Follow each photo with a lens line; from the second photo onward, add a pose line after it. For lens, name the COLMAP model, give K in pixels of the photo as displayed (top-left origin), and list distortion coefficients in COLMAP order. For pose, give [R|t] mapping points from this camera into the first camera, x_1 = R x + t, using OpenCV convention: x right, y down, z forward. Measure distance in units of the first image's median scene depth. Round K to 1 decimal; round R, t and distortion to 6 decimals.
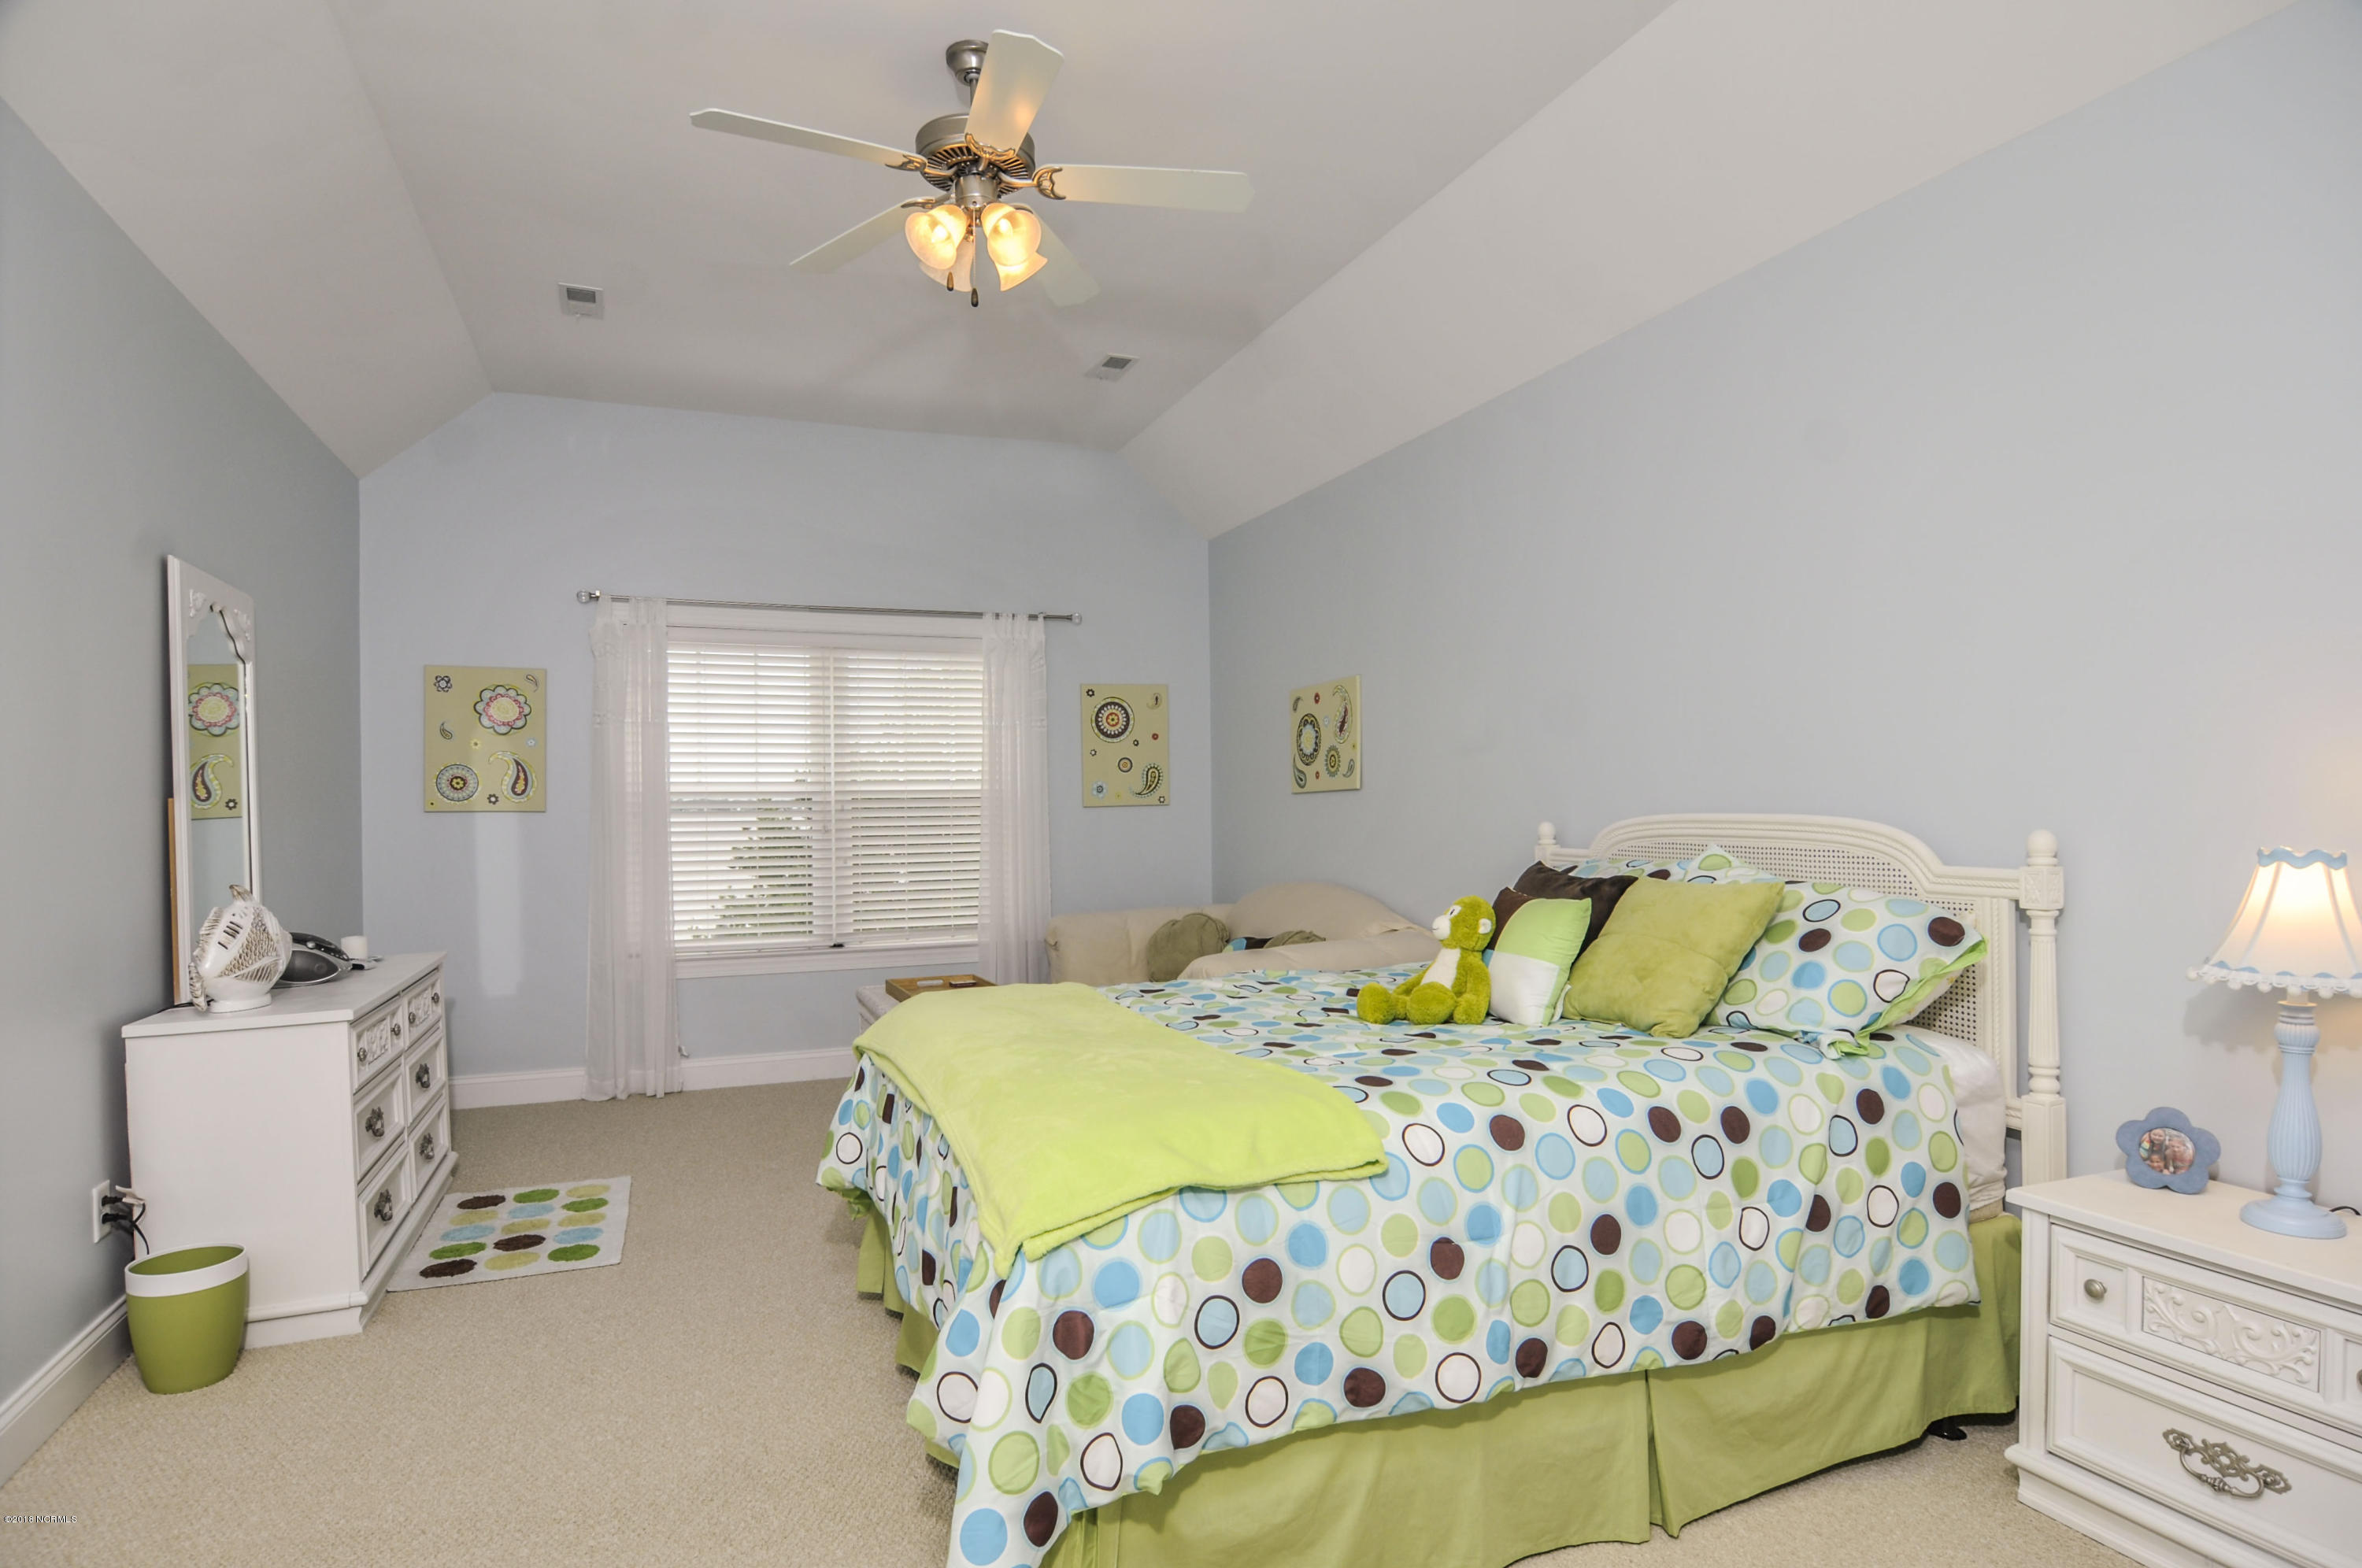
lens RADIAL K [[1278.4, 0, 1187.9], [0, 1278.4, 782.2], [0, 0, 1]] dist [-0.003486, -0.000228]
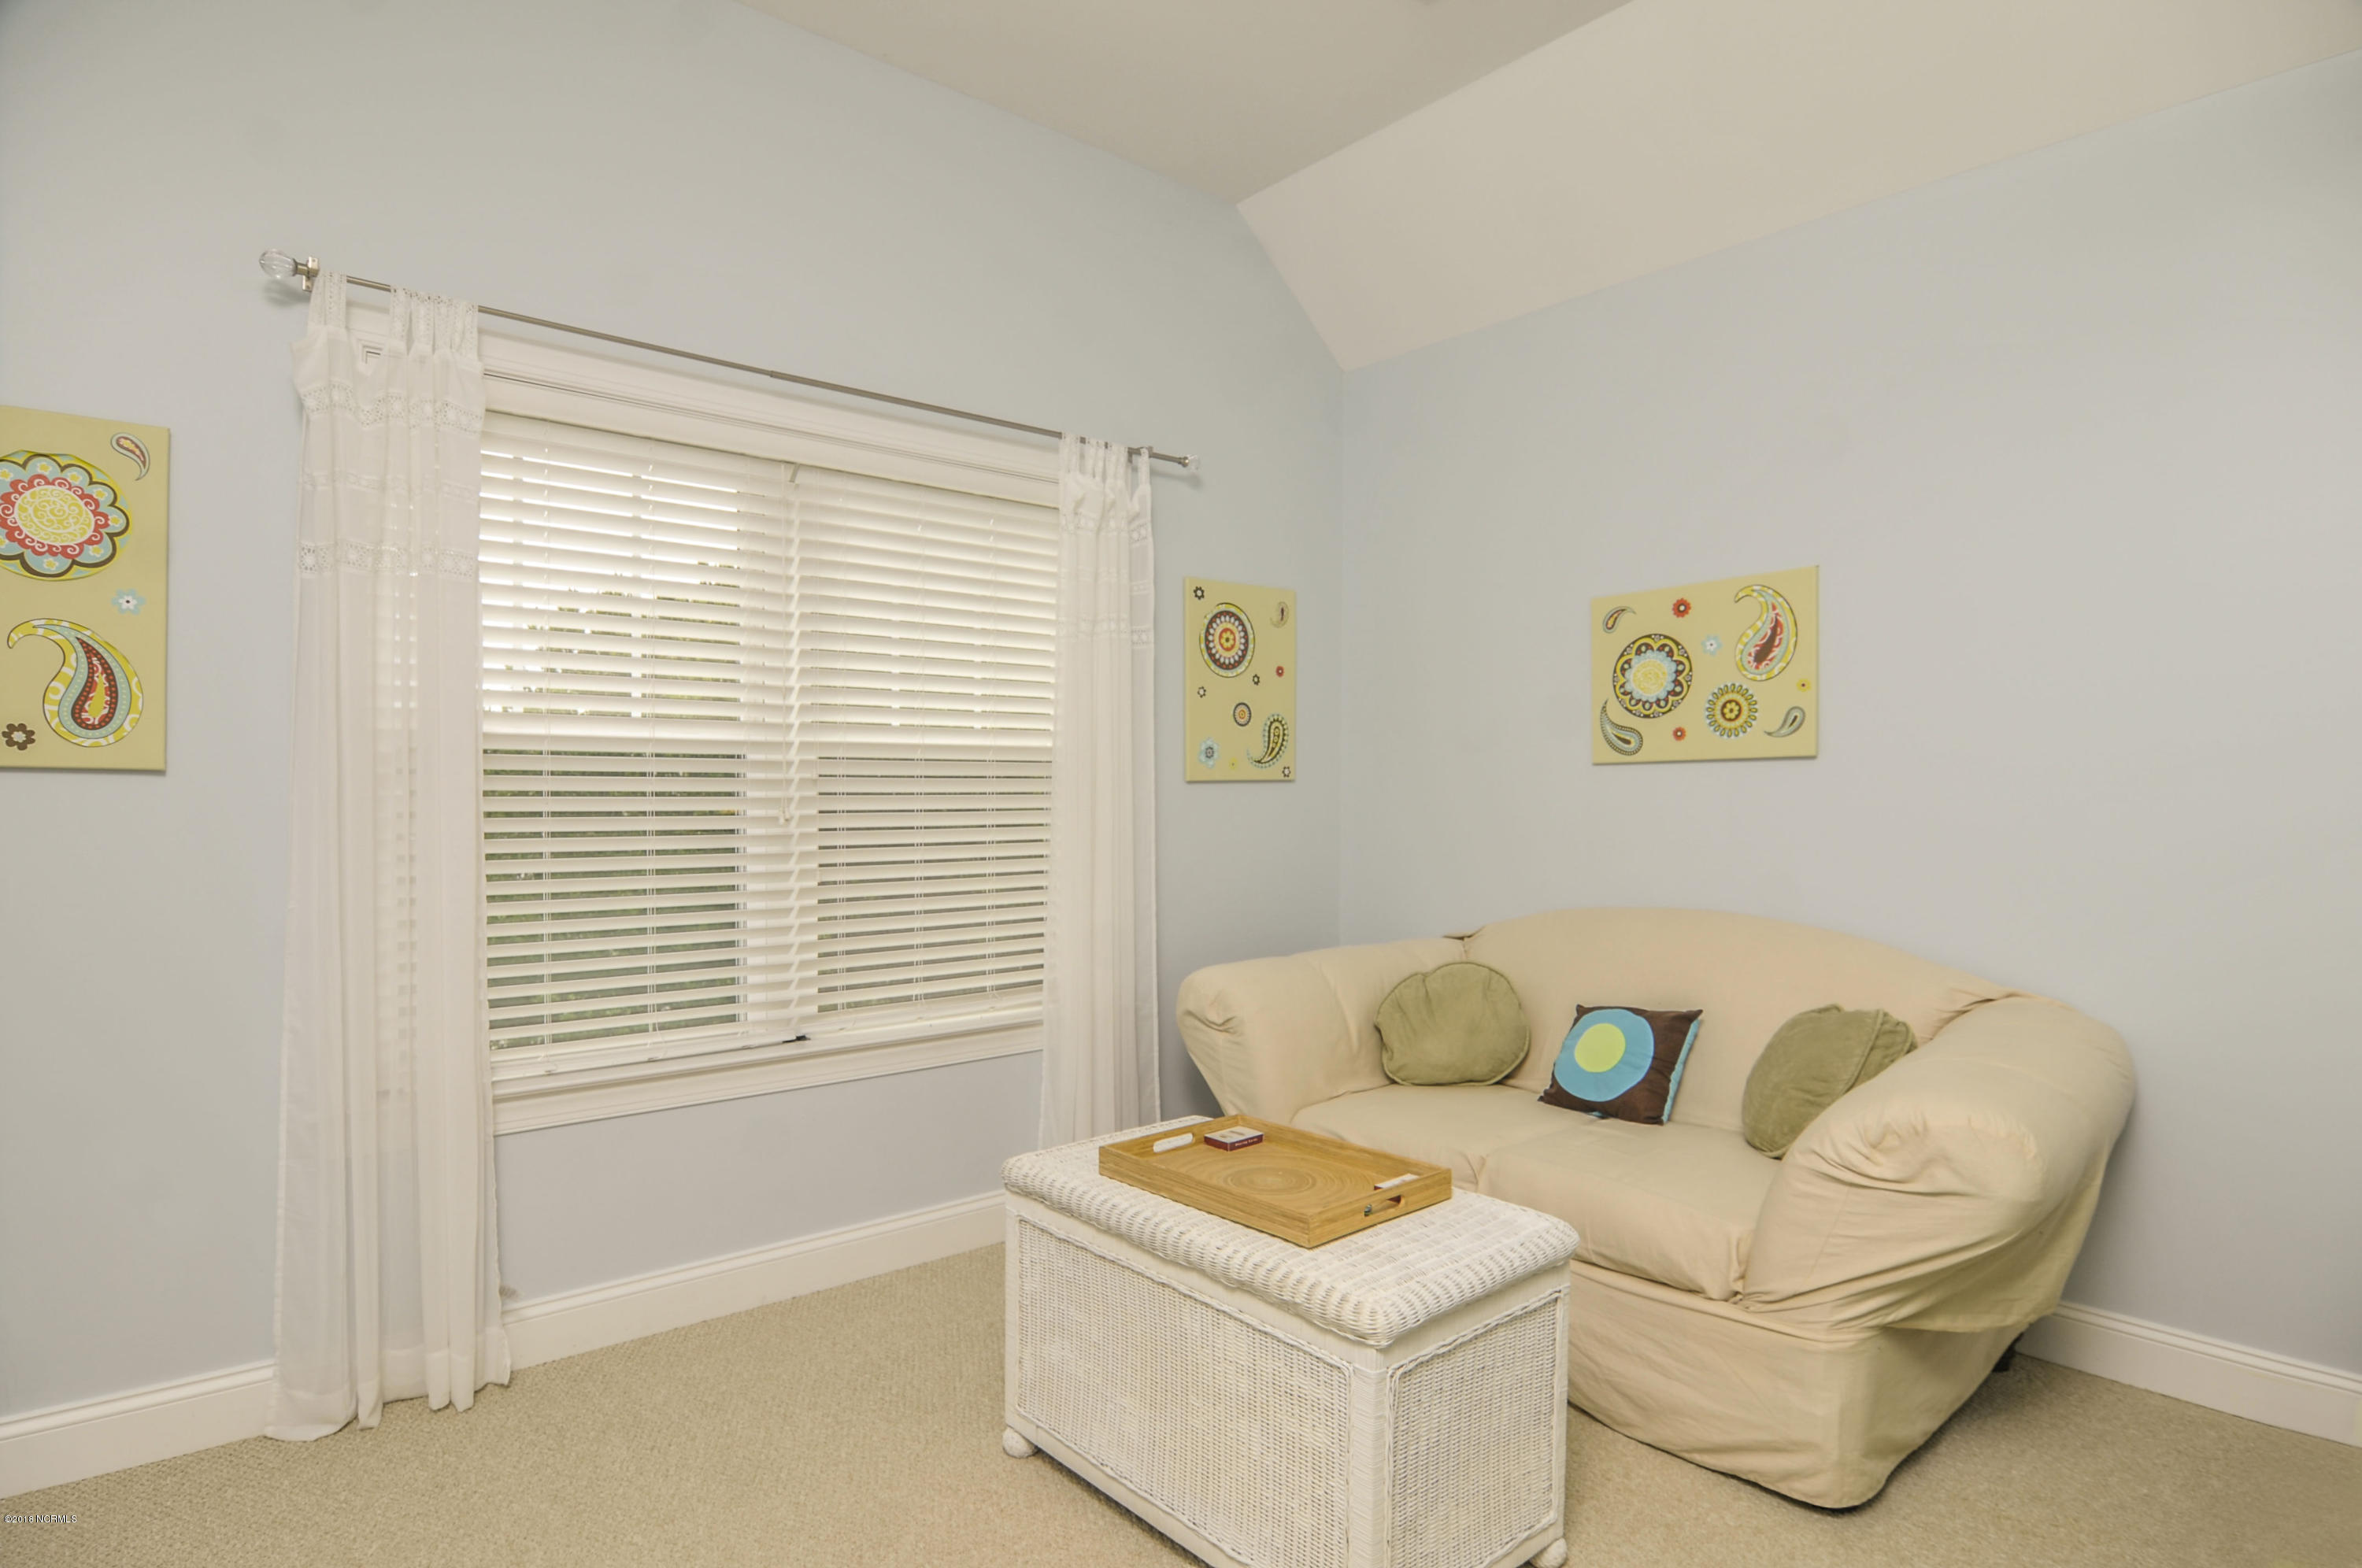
lens RADIAL K [[1278.4, 0, 1177.3], [0, 1278.4, 795.9], [0, 0, 1]] dist [-0.003486, -0.000228]
pose [[0.949235, 0.012435, 0.314322, -0.313491], [-0.019189, 0.999647, 0.018402, 0.017211], [-0.313982, -0.023499, 0.949138, 0.487992]]
